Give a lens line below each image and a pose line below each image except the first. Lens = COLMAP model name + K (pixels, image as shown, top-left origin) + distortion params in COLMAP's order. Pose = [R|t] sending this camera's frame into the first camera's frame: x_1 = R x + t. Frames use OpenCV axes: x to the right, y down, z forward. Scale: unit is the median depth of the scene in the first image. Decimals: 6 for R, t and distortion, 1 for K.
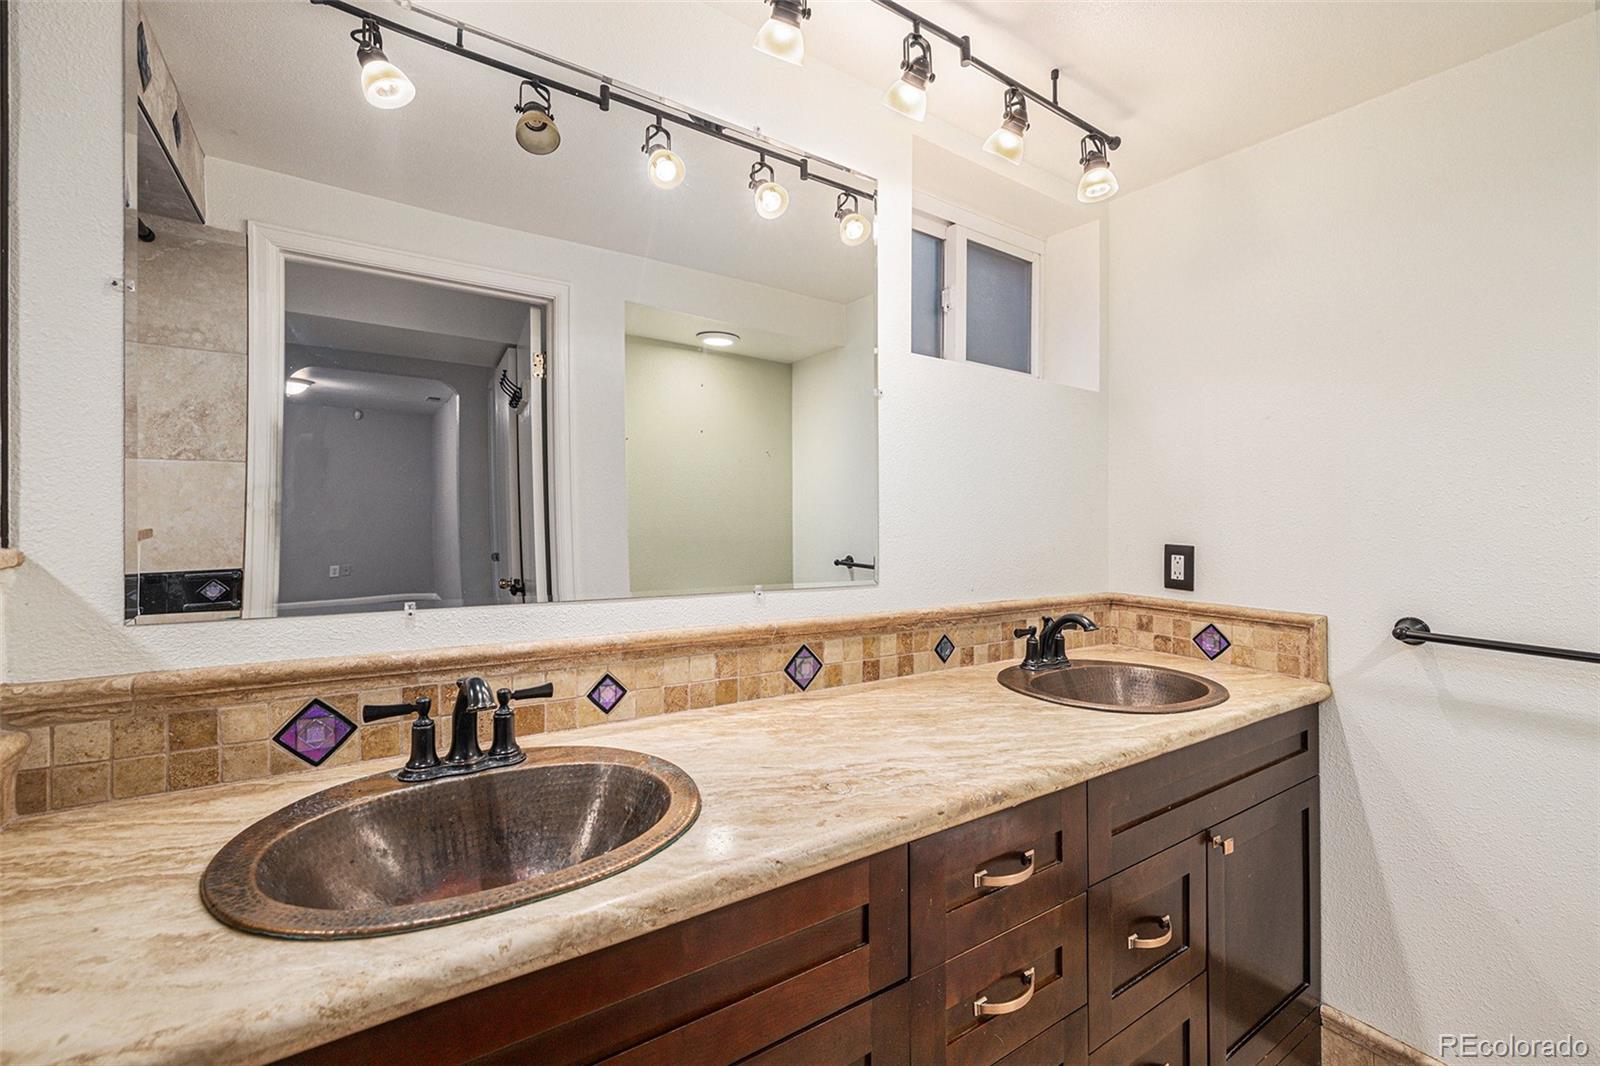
lens RADIAL K [[674.2, 0, 799.8], [0, 674.2, 533.0], [0, 0, 1]] dist [0.004338, 0.001169]
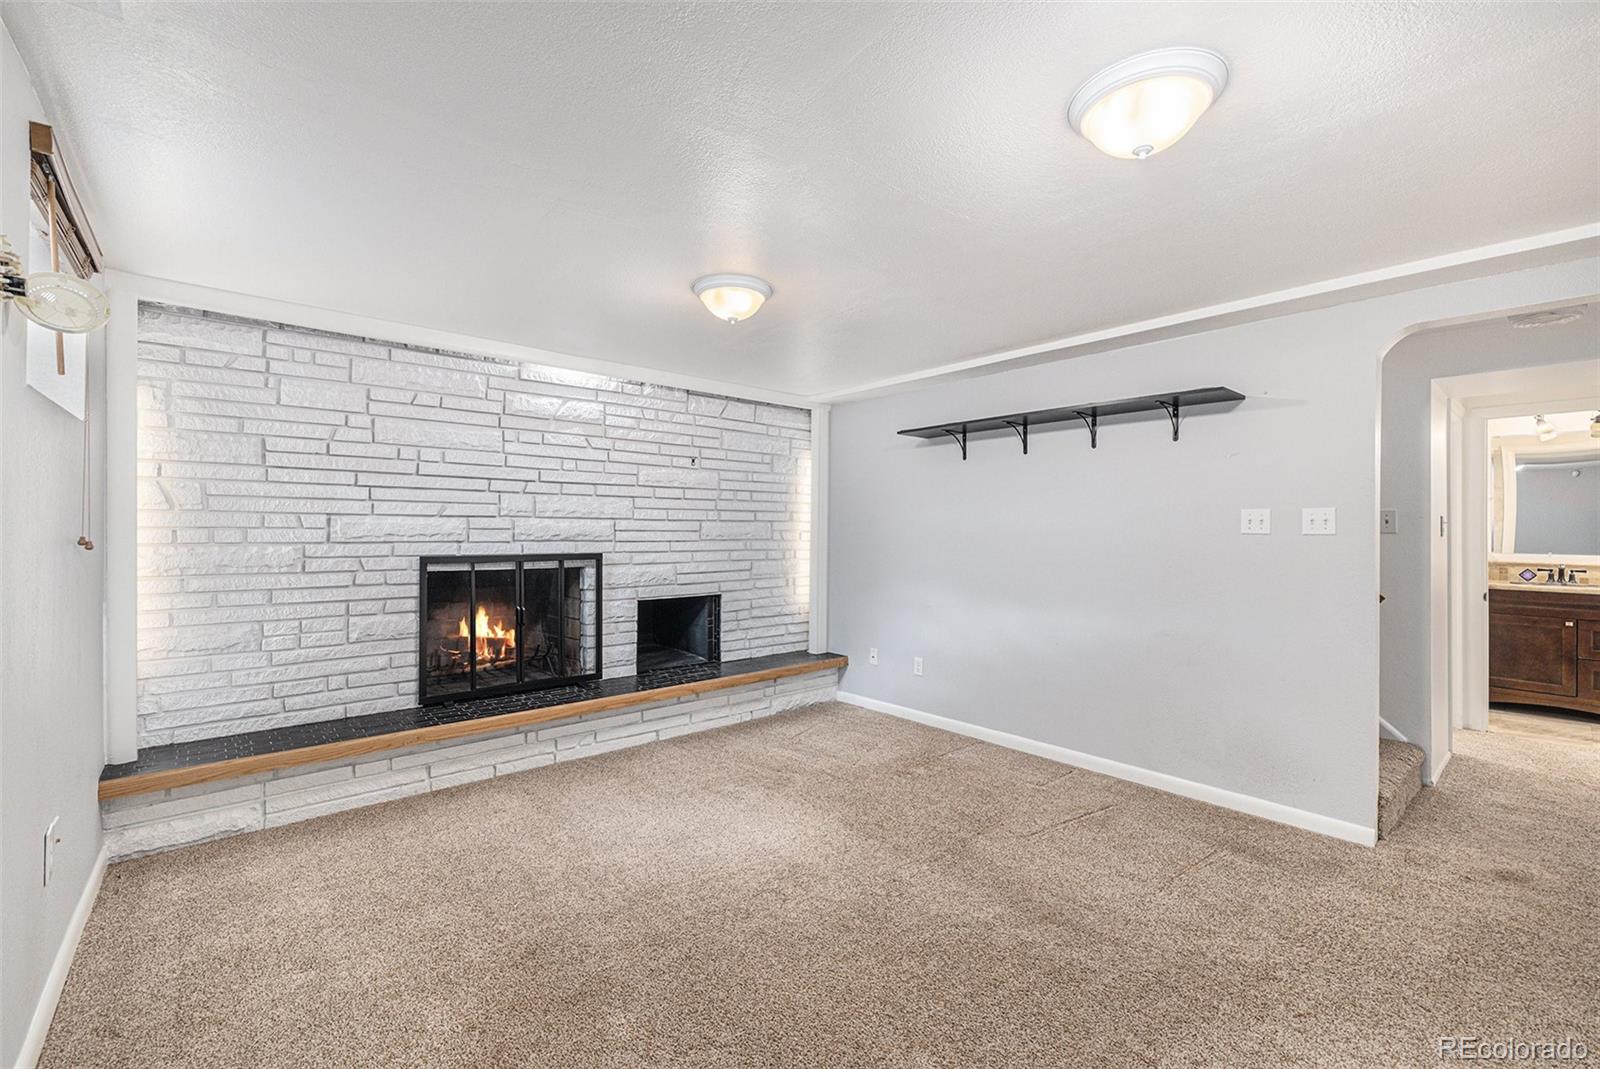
lens RADIAL K [[674.2, 0, 797.5], [0, 674.2, 524.4], [0, 0, 1]] dist [0.004338, 0.001169]
pose [[0.113824, 0.000602, -0.993501, 4.137727], [-0.001909, 0.999998, 0.000387, -0.100023], [0.993499, 0.001853, 0.113825, -5.589690]]
